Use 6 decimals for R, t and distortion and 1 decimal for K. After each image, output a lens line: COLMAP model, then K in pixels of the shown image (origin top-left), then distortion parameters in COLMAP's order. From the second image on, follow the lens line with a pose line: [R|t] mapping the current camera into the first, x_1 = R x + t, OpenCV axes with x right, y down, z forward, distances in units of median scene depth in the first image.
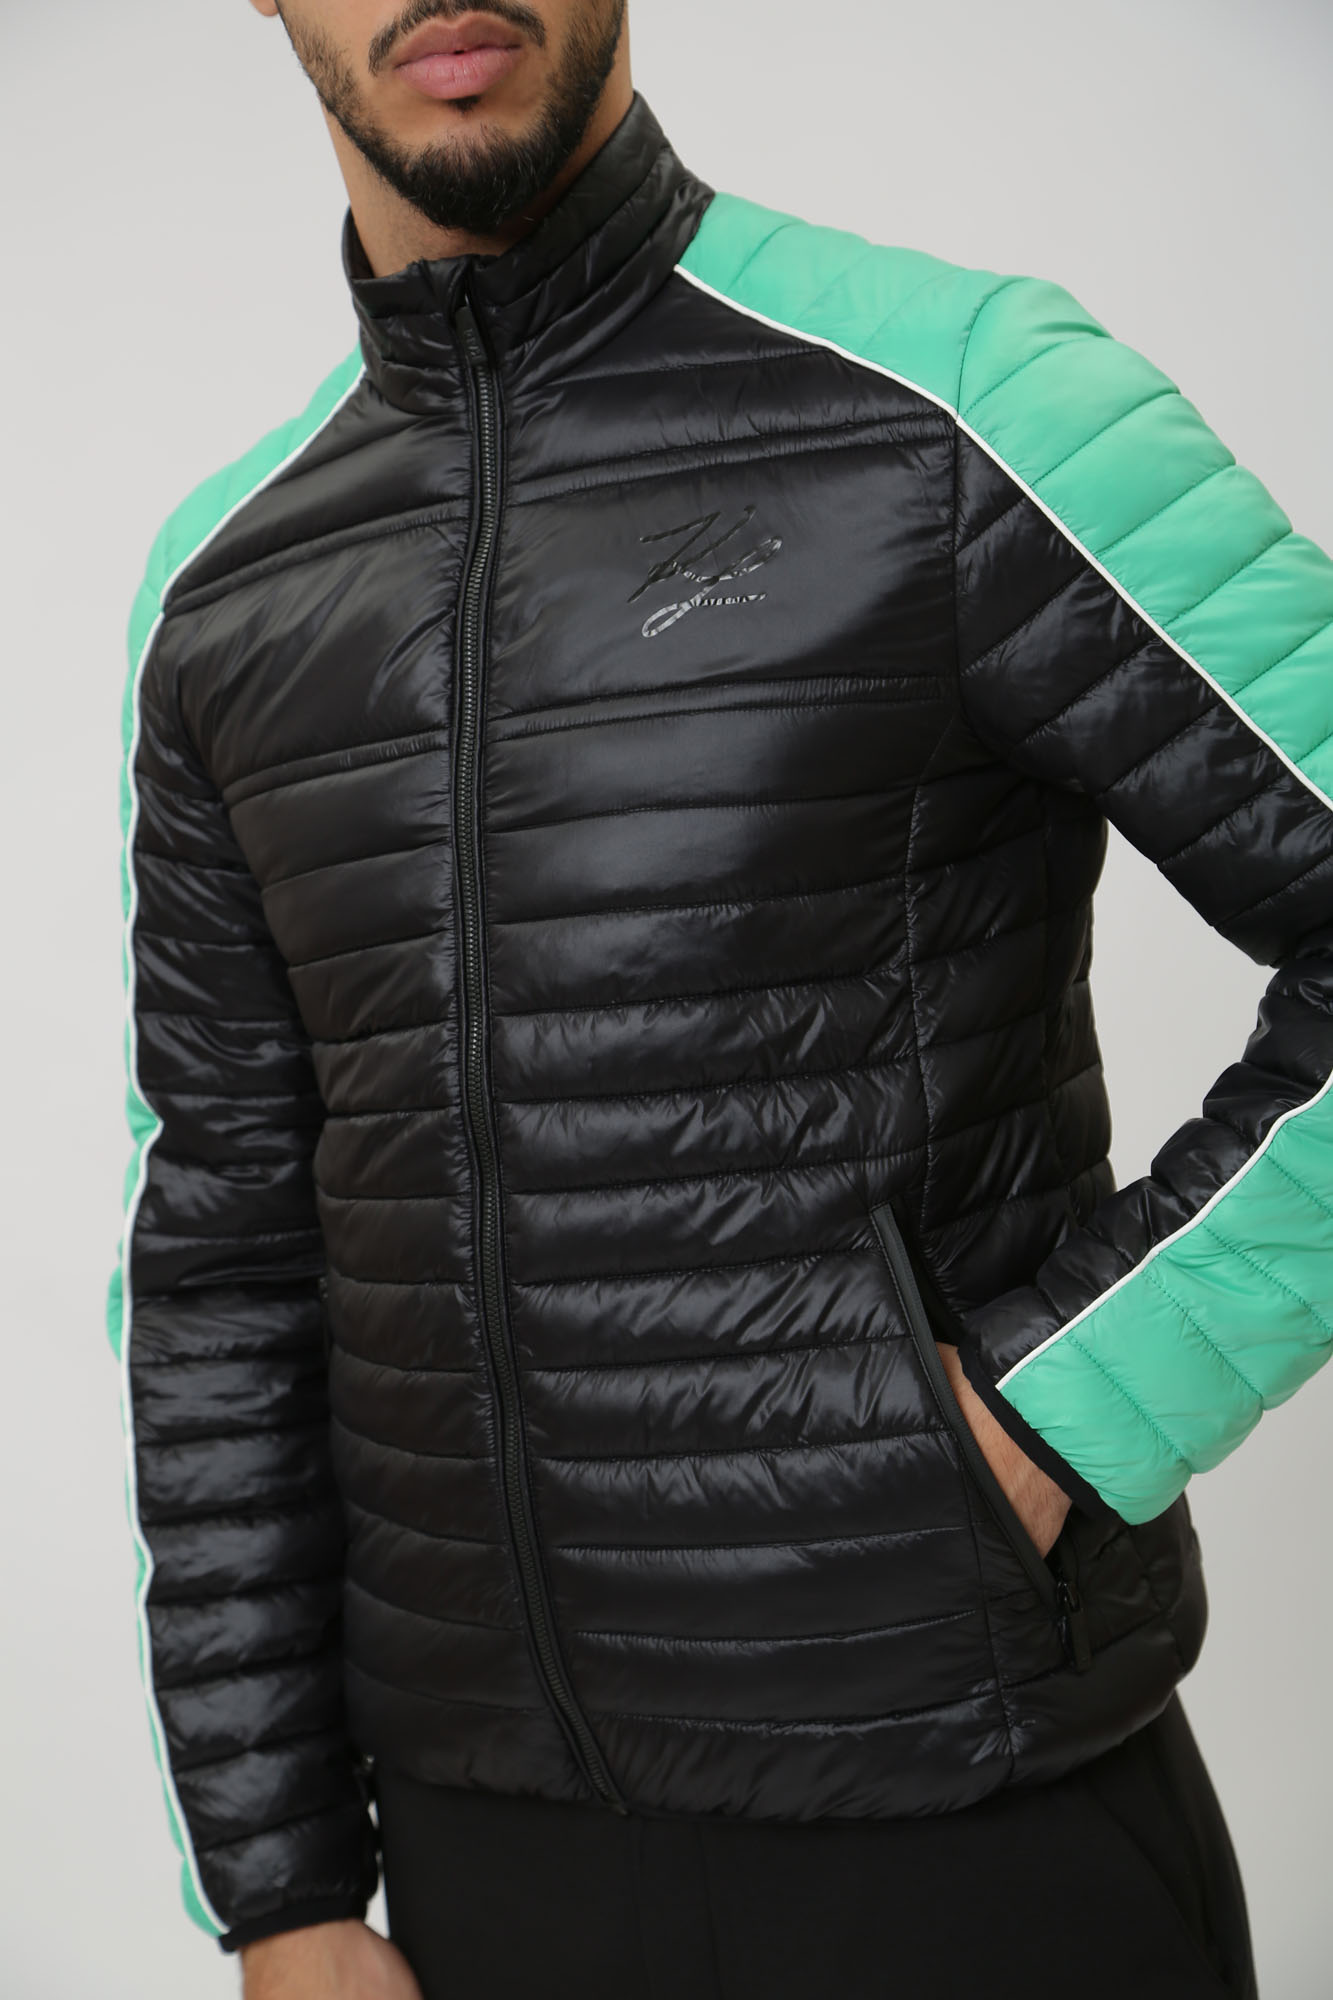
lens RADIAL K [[5924.0, 0, 666.5], [0, 5924.0, 1000.0], [0, 0, 1]] dist [2.192303, -67.958556]
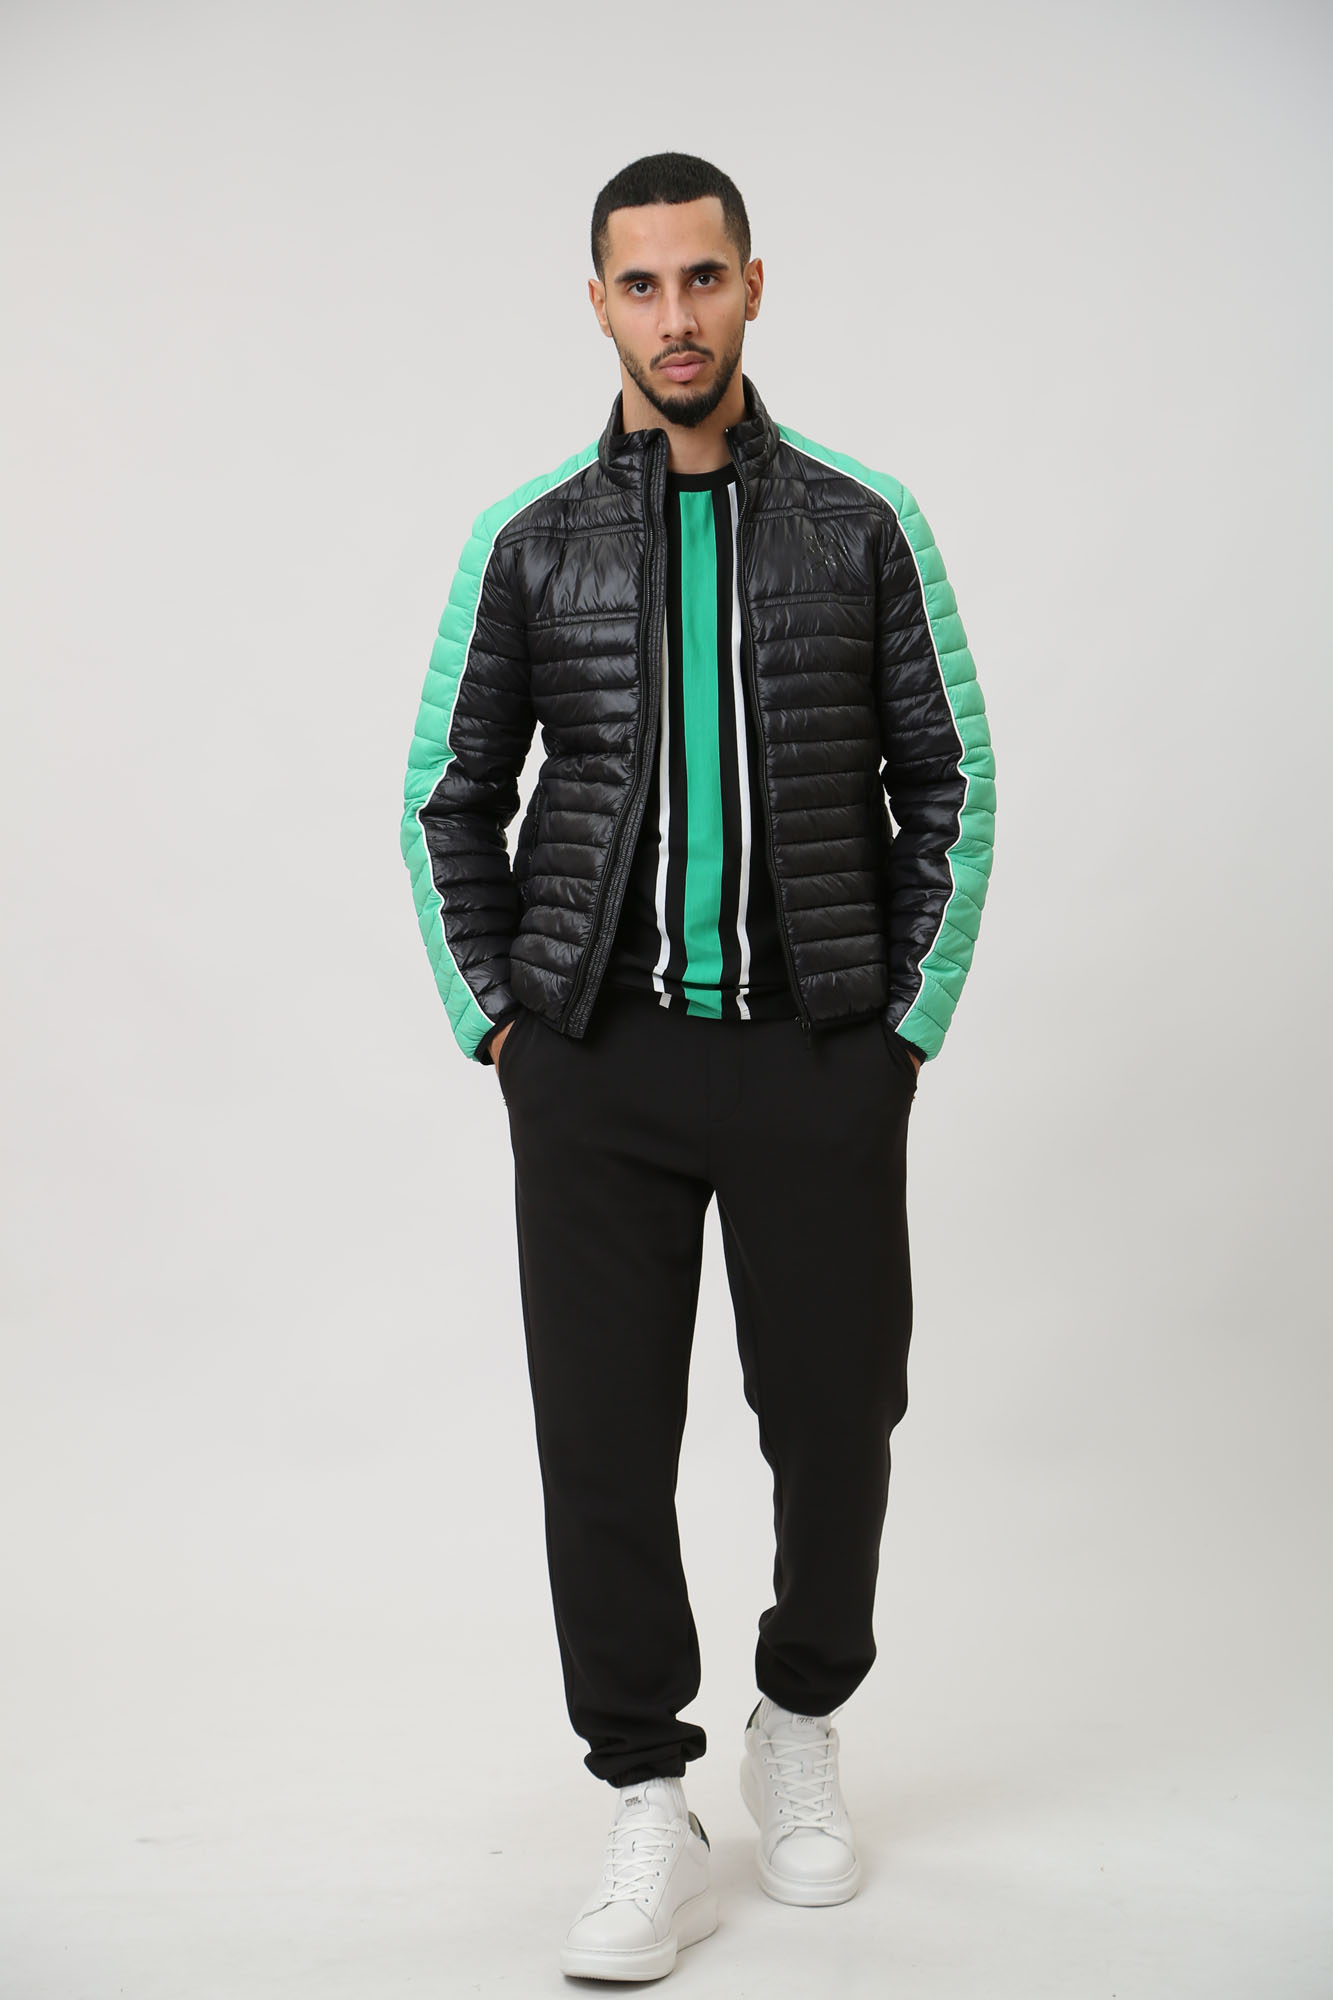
lens RADIAL K [[4715.7, 0, 666.5], [0, 4715.7, 1000.0], [0, 0, 1]] dist [0.006115, 0.020225]
pose [[0.999601, 0.015730, -0.023481, 0.011599], [-0.014844, 0.999188, 0.037466, 0.046063], [0.024051, -0.037102, 0.999022, -1.037574]]
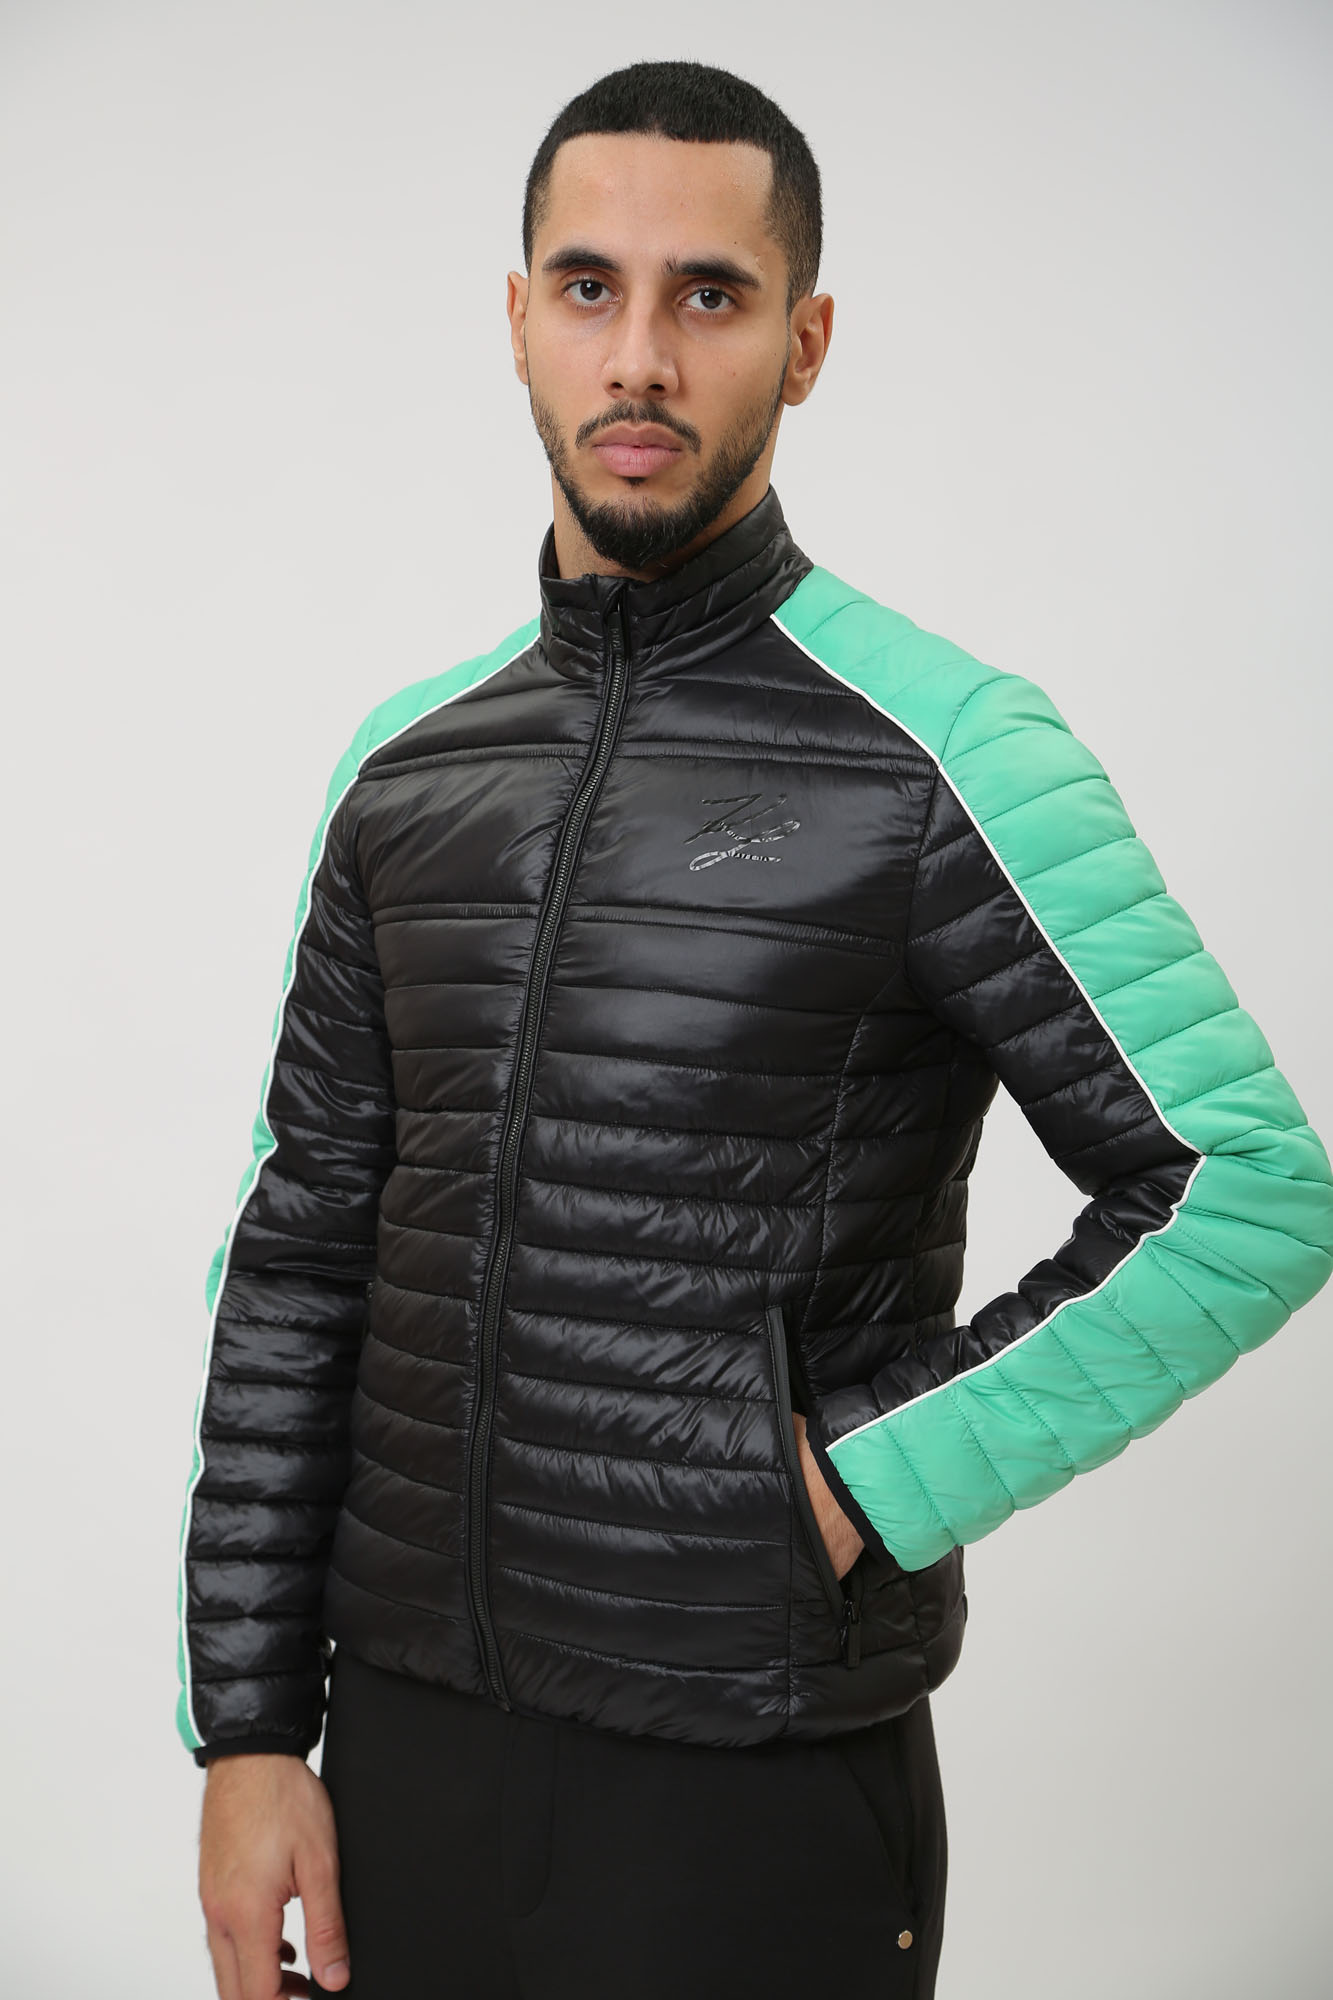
lens RADIAL K [[5808.0, 0, 666.5], [0, 5808.0, 1000.0], [0, 0, 1]] dist [1.453927, -78.774738]
pose [[0.978574, 0.204665, -0.022485, 0.026634], [-0.205142, 0.978497, -0.021468, -0.000879], [0.017607, 0.025620, 0.999517, -0.343039]]
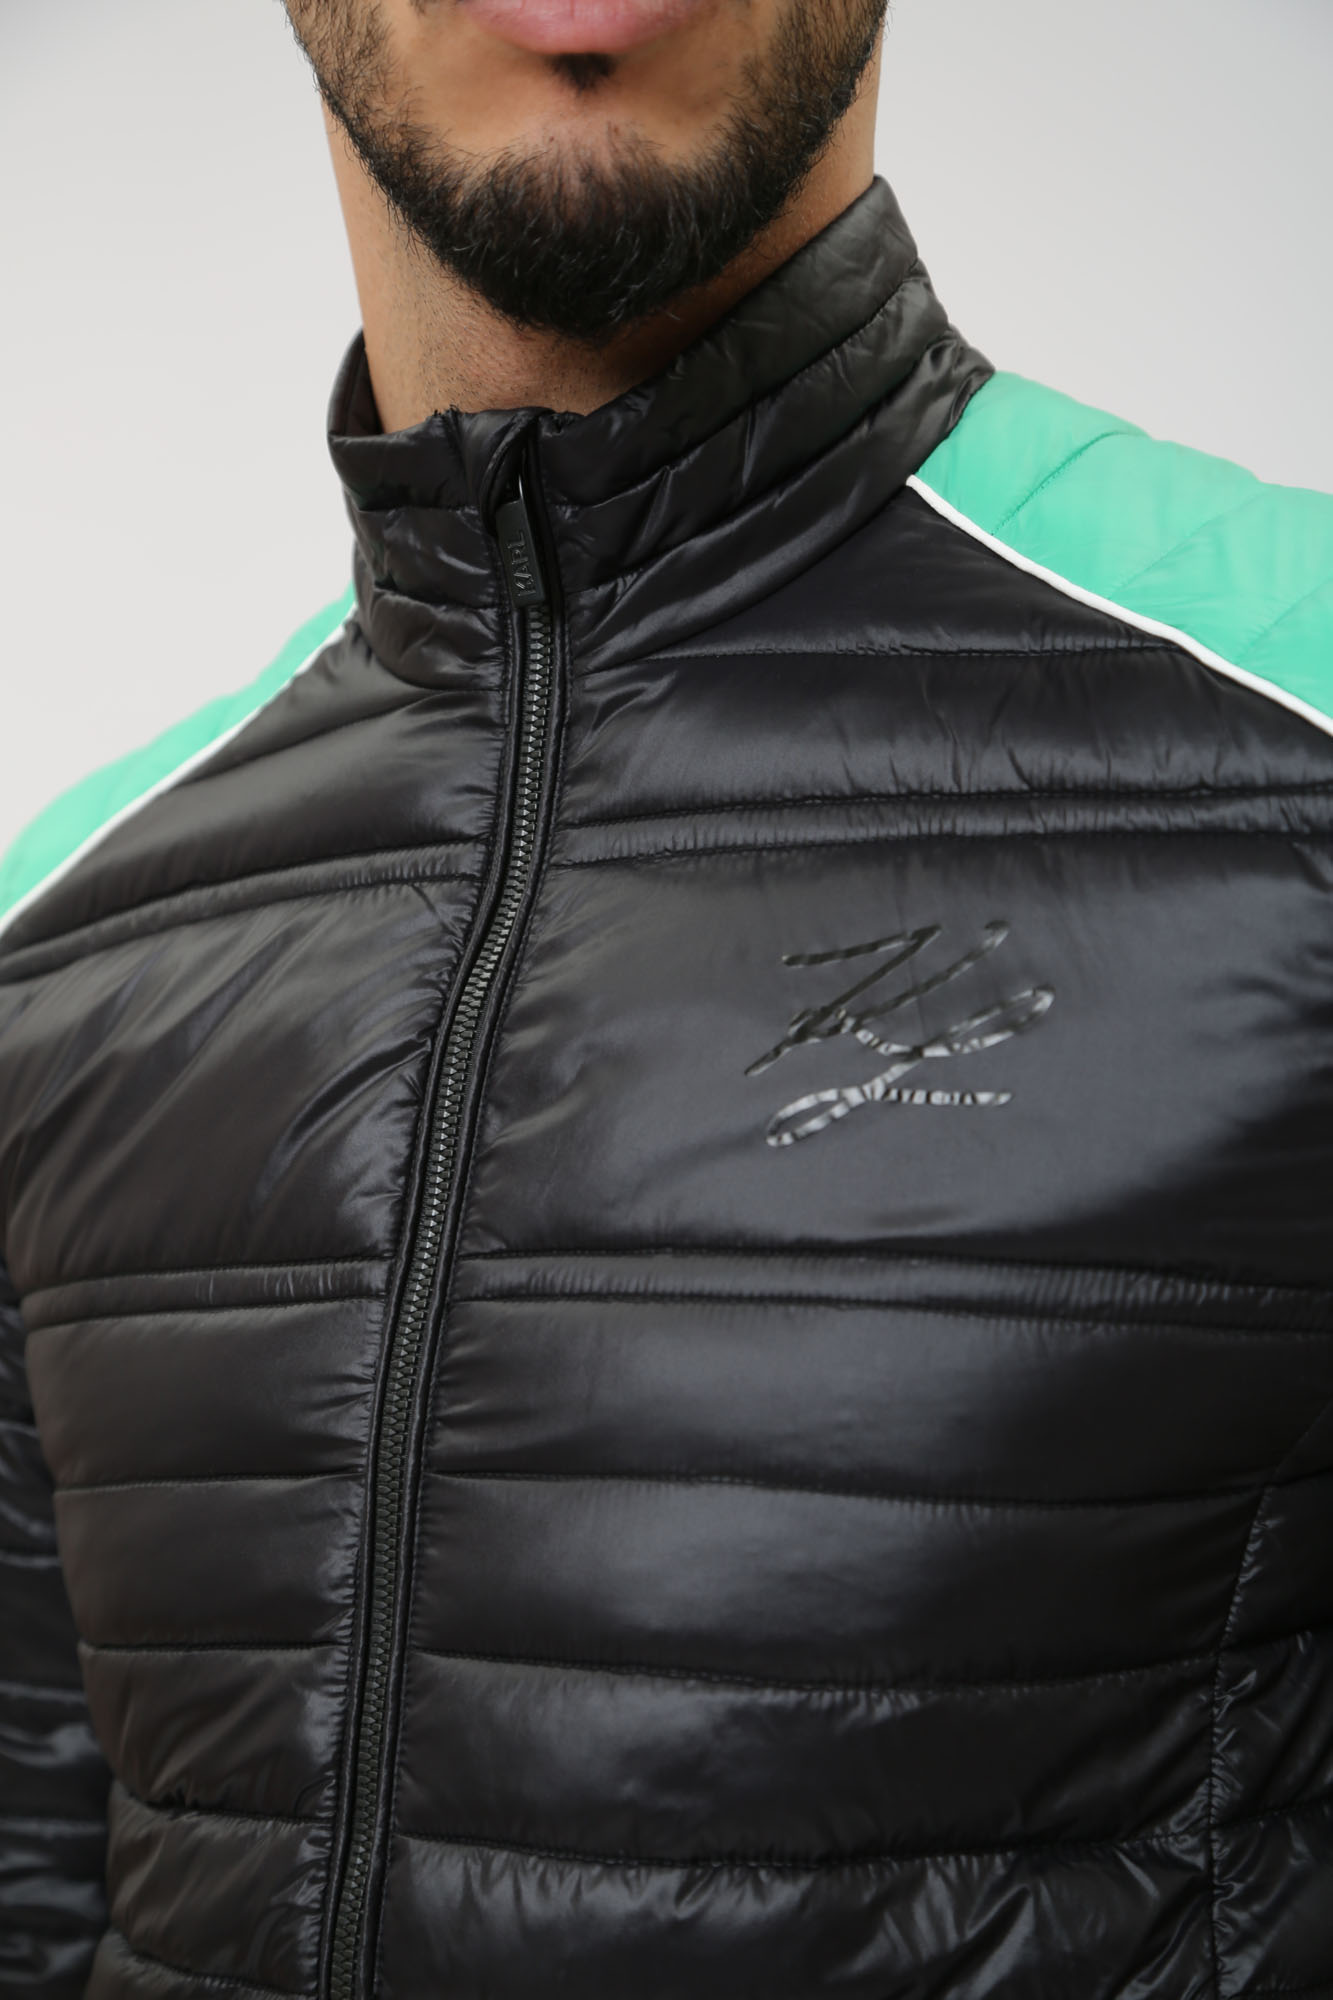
lens RADIAL K [[5349.5, 0, 664.3], [0, 5349.5, 819.1], [0, 0, 1]] dist [0.836772, -18.299022]
pose [[0.992671, 0.112315, -0.044596, 0.004874], [-0.115728, 0.989788, -0.083231, -0.047341], [0.034792, 0.087783, 0.995532, 0.518091]]
